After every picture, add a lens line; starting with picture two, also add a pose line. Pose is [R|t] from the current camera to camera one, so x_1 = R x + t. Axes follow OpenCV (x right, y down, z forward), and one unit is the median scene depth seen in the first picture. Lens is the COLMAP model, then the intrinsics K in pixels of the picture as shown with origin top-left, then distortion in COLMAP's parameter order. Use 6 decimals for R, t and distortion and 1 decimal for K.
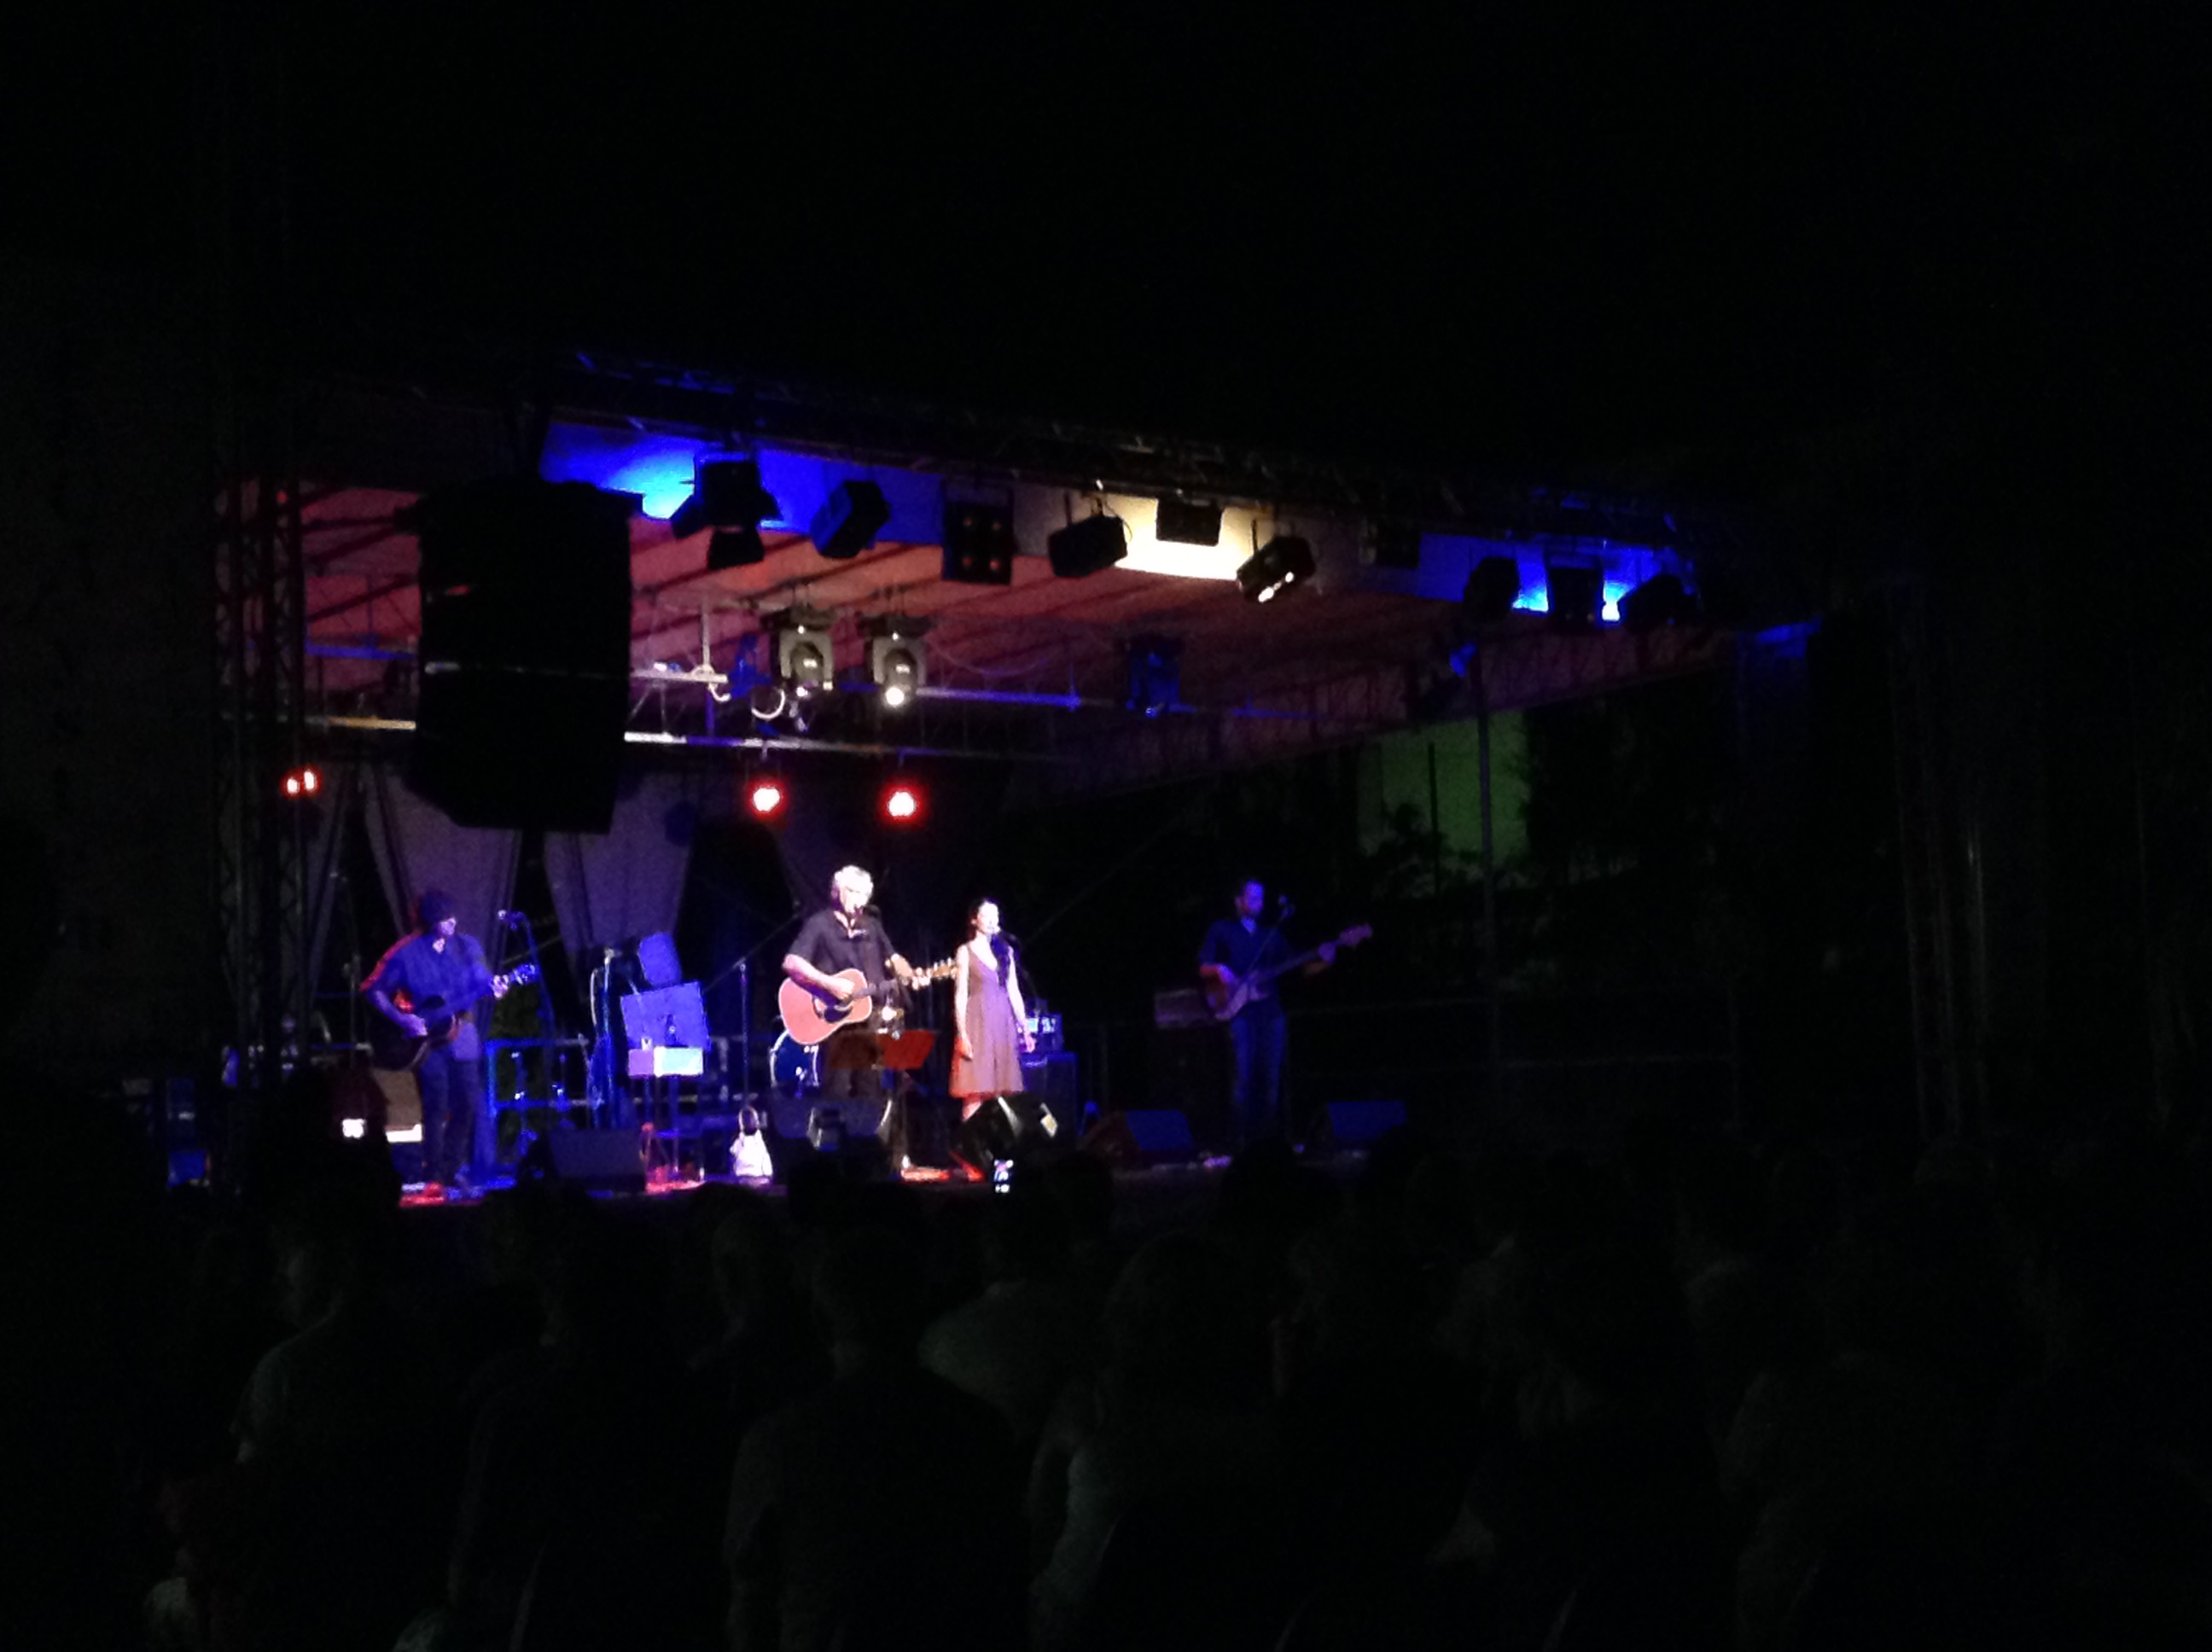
lens RADIAL K [[3426.5, 0, 1106.0], [0, 3426.5, 826.0], [0, 0, 1]] dist [0.021701, 0.061759]
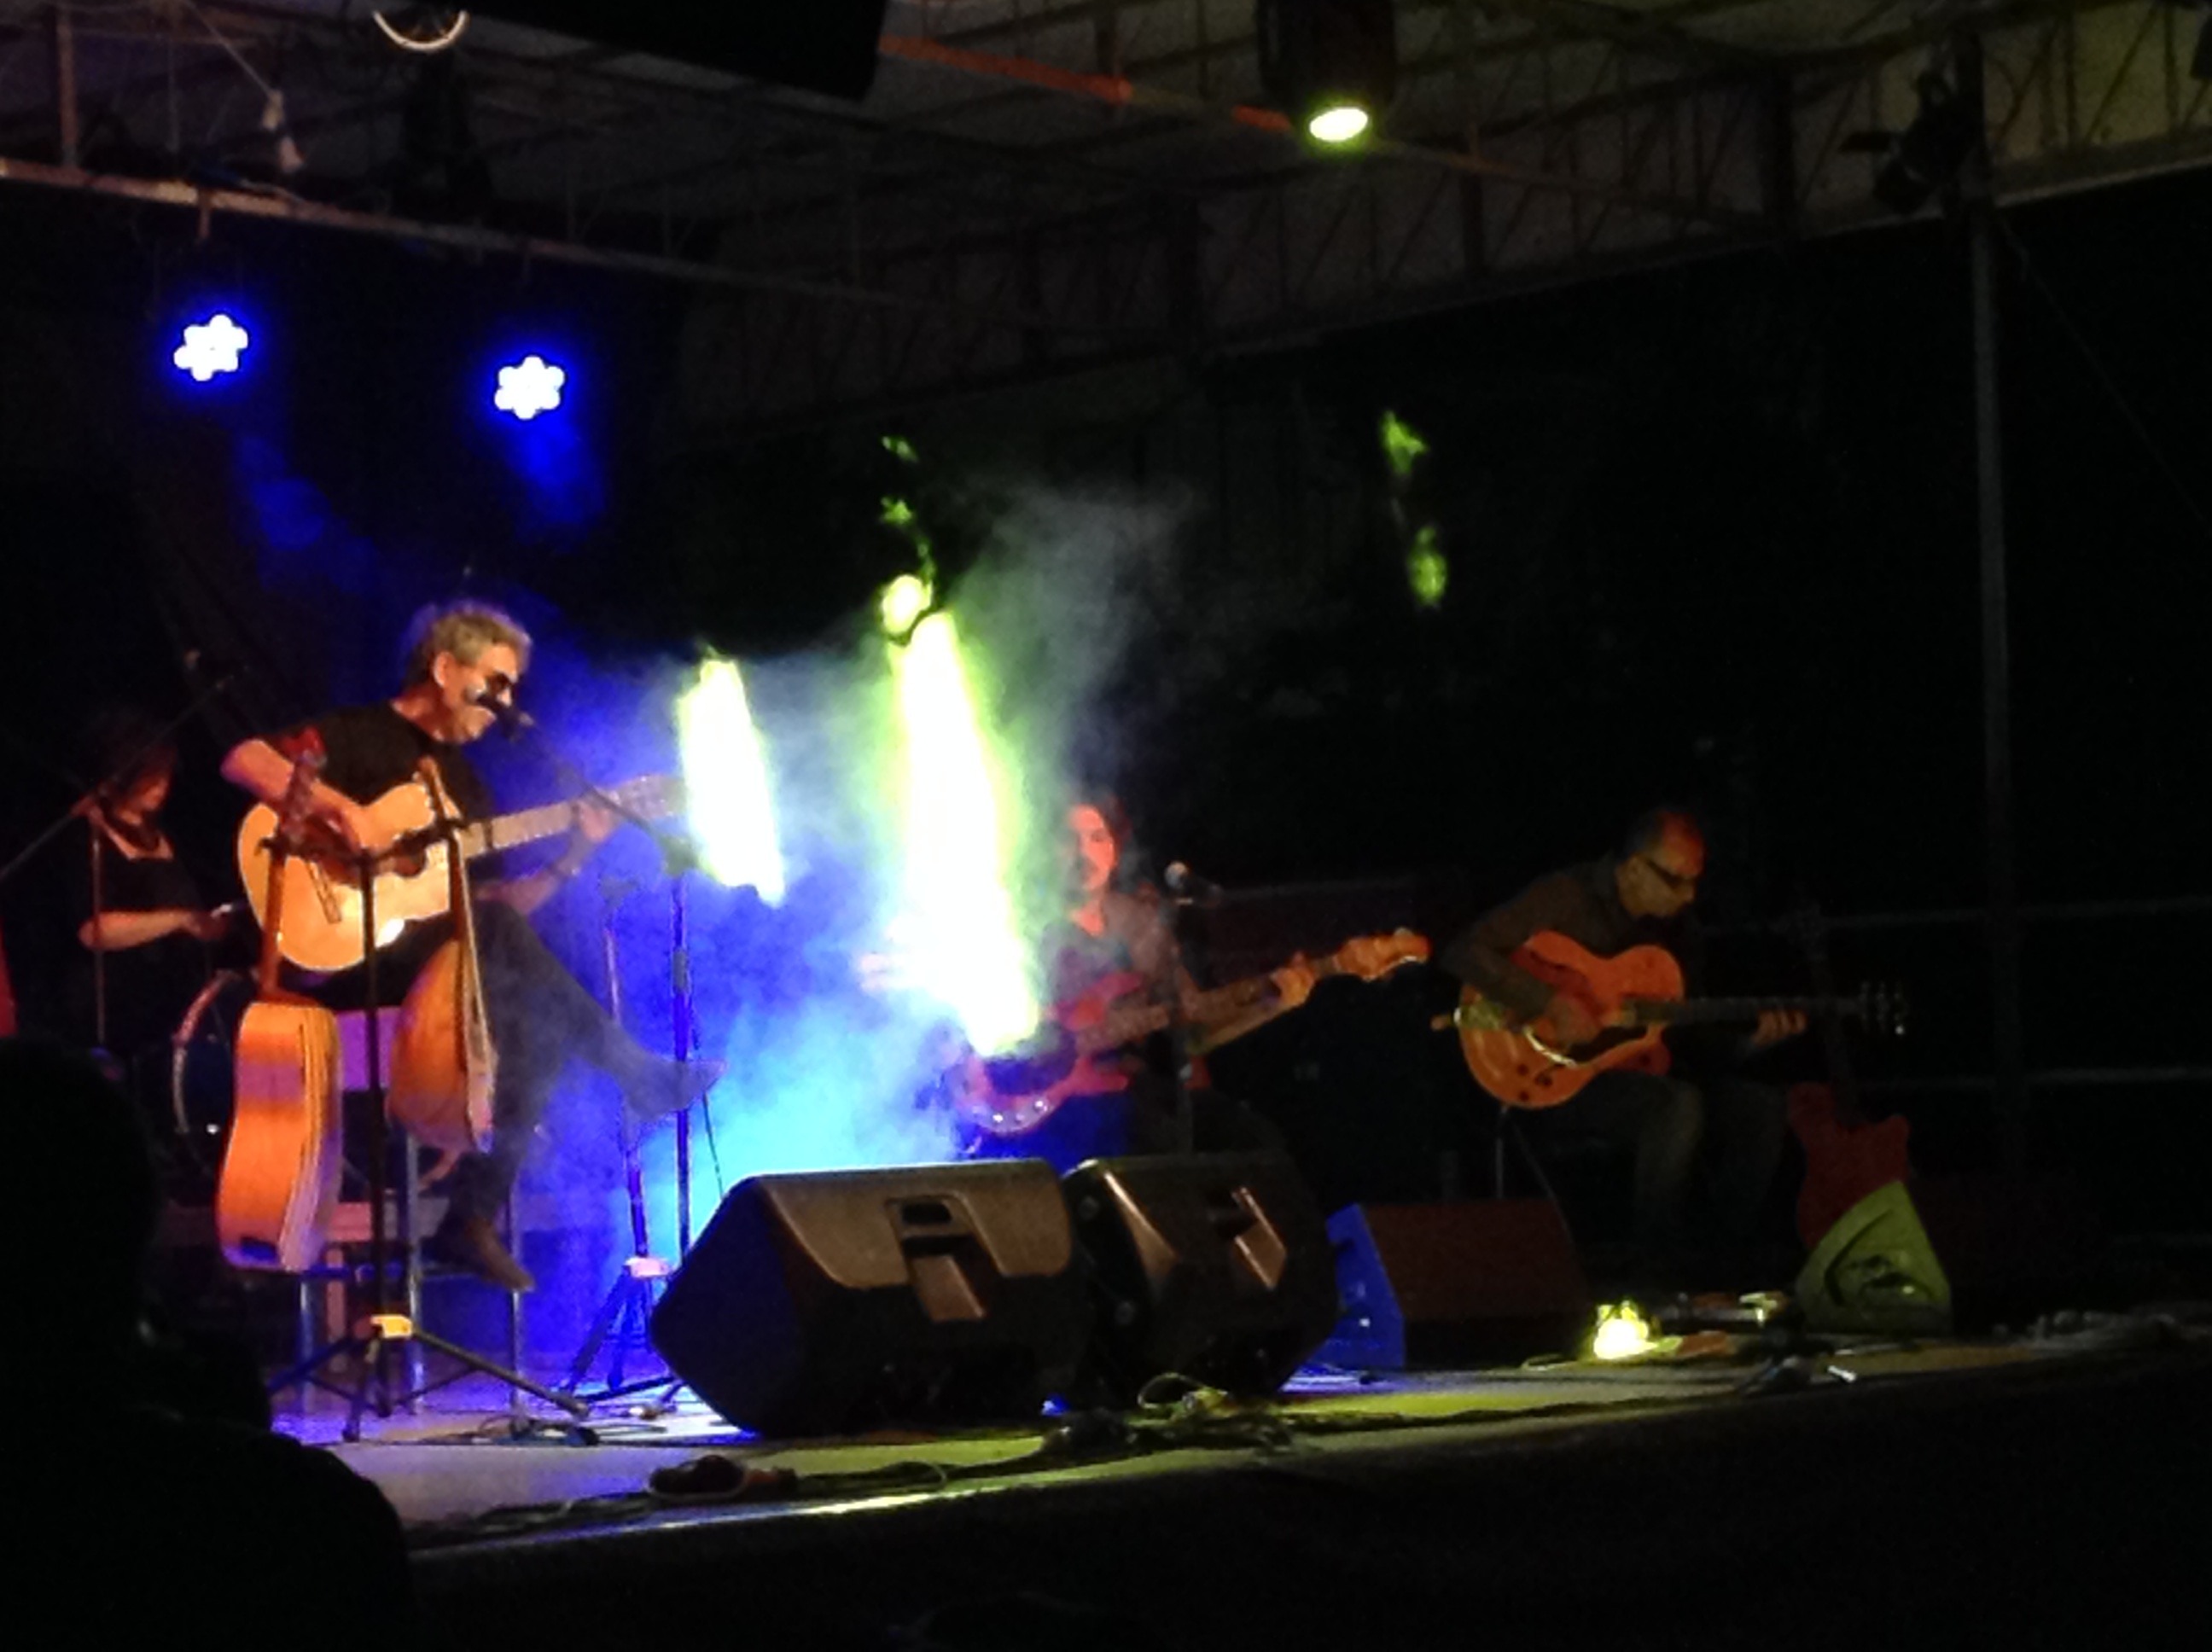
lens RADIAL K [[5706.3, 0, 1106.0], [0, 5706.3, 826.0], [0, 0, 1]] dist [0.020632, 1.482185]
pose [[0.973556, 0.010678, 0.228200, -0.143094], [-0.015551, 0.999688, 0.019564, 0.029111], [-0.227920, -0.022596, 0.973418, 0.380776]]
